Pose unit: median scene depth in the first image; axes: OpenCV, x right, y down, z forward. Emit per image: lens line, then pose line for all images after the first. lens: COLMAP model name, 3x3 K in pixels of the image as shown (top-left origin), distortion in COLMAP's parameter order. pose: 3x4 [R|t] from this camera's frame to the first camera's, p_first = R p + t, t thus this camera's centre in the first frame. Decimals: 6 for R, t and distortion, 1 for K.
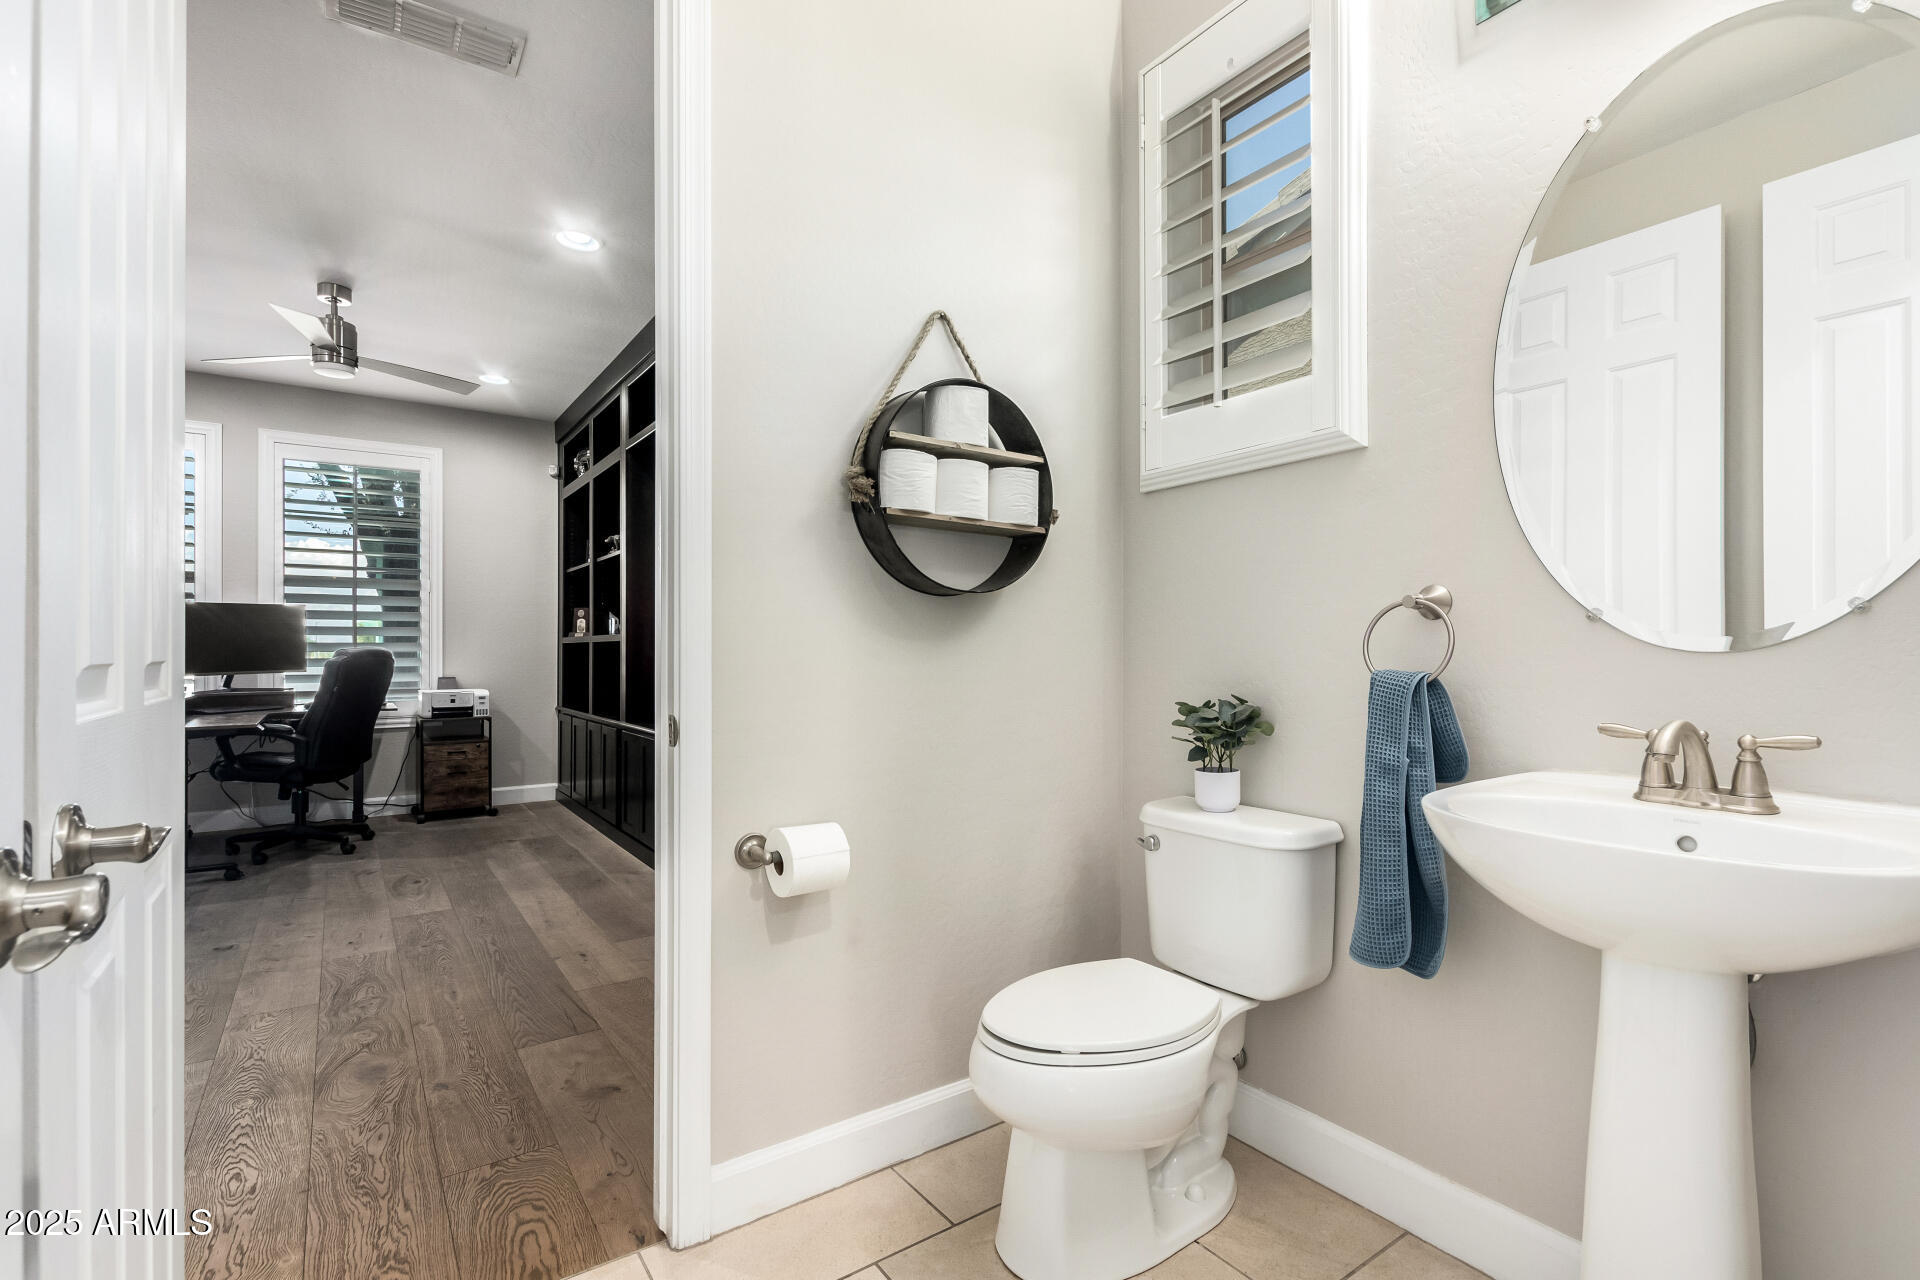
lens RADIAL K [[886.6, 0, 960.9], [0, 886.6, 649.2], [0, 0, 1]] dist [0.005944, -0.001003]
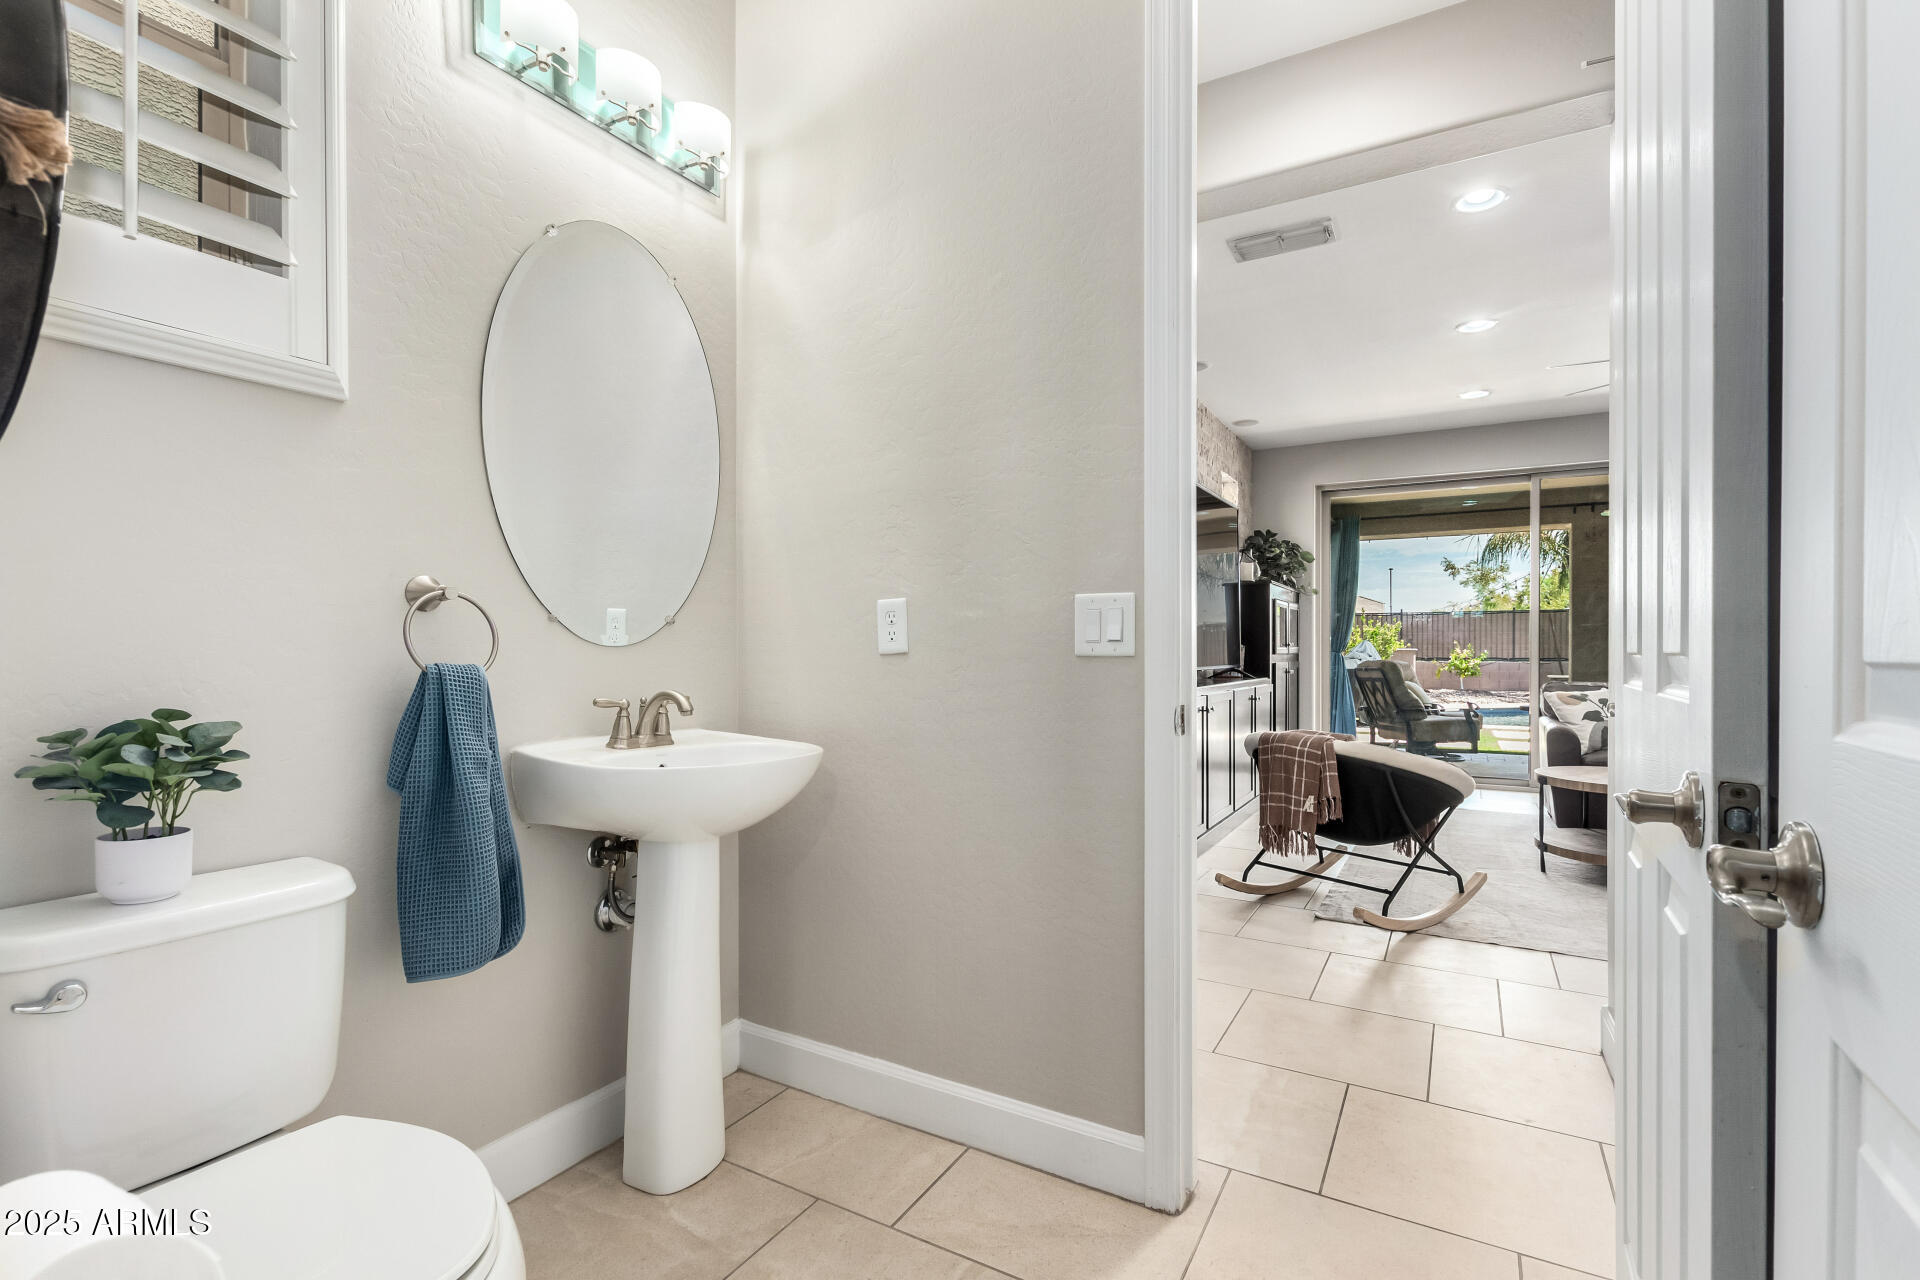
lens RADIAL K [[886.6, 0, 957.7], [0, 886.6, 649.0], [0, 0, 1]] dist [0.005944, -0.001003]
pose [[-0.423262, -0.001403, 0.906006, -0.587771], [-0.012359, 0.999915, -0.004225, 0.005521], [-0.905923, -0.012985, -0.423243, 0.858268]]
